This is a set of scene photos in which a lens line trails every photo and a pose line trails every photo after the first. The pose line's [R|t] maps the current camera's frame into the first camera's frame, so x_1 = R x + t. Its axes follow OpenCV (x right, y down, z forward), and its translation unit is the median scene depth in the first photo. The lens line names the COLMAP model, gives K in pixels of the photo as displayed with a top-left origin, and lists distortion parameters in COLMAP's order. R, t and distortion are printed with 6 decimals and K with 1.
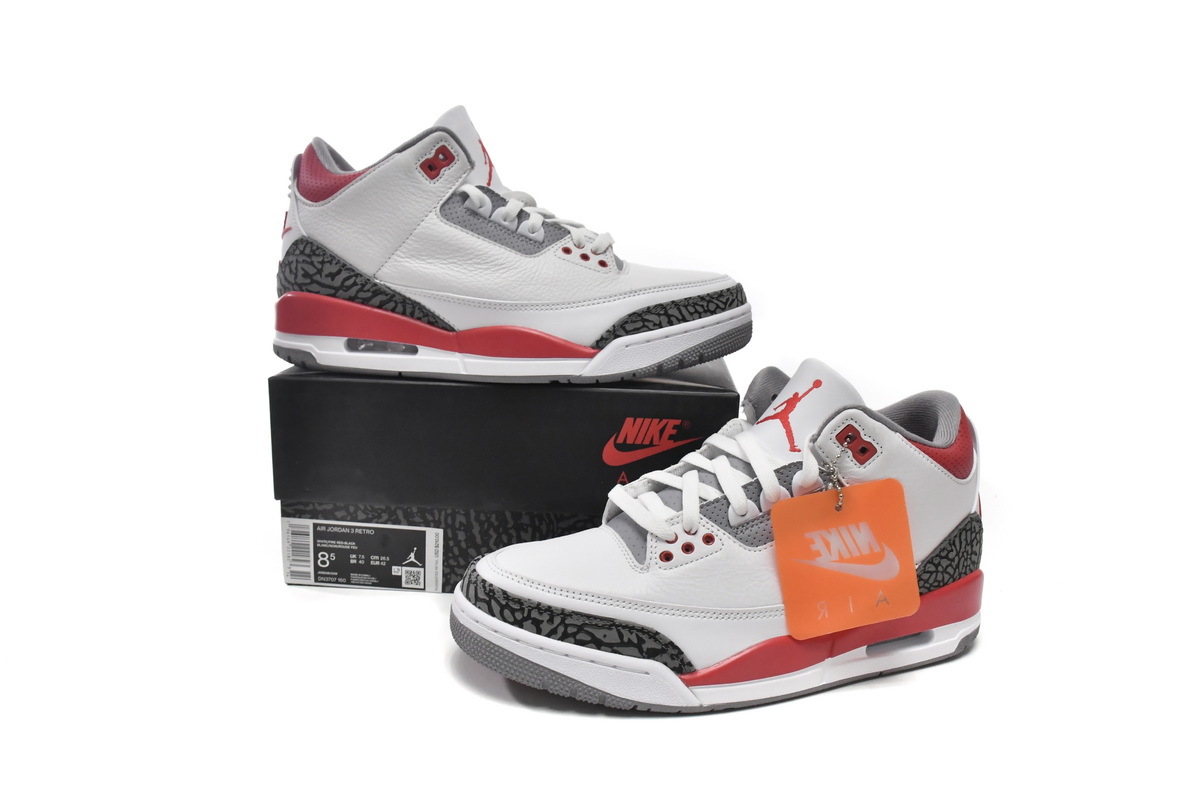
lens RADIAL K [[1015.7, 0, 597.9], [0, 1015.7, 403.0], [0, 0, 1]] dist [-0.010526, -0.007933]
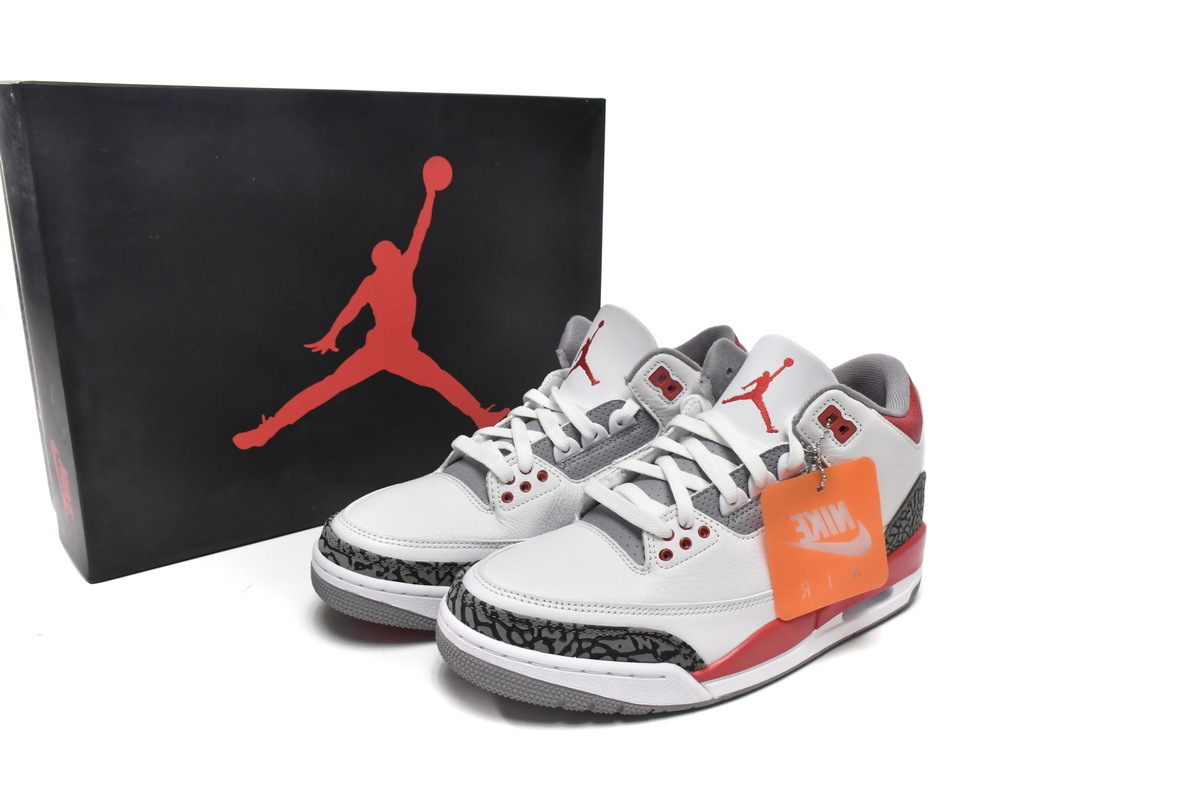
lens RADIAL K [[1015.7, 0, 597.9], [0, 1015.7, 402.0], [0, 0, 1]] dist [-0.010526, -0.007933]
pose [[0.965931, -0.079195, 0.246383, -0.222771], [0.052302, 0.992120, 0.113853, -0.108335], [-0.253459, -0.097088, 0.962462, 0.089148]]
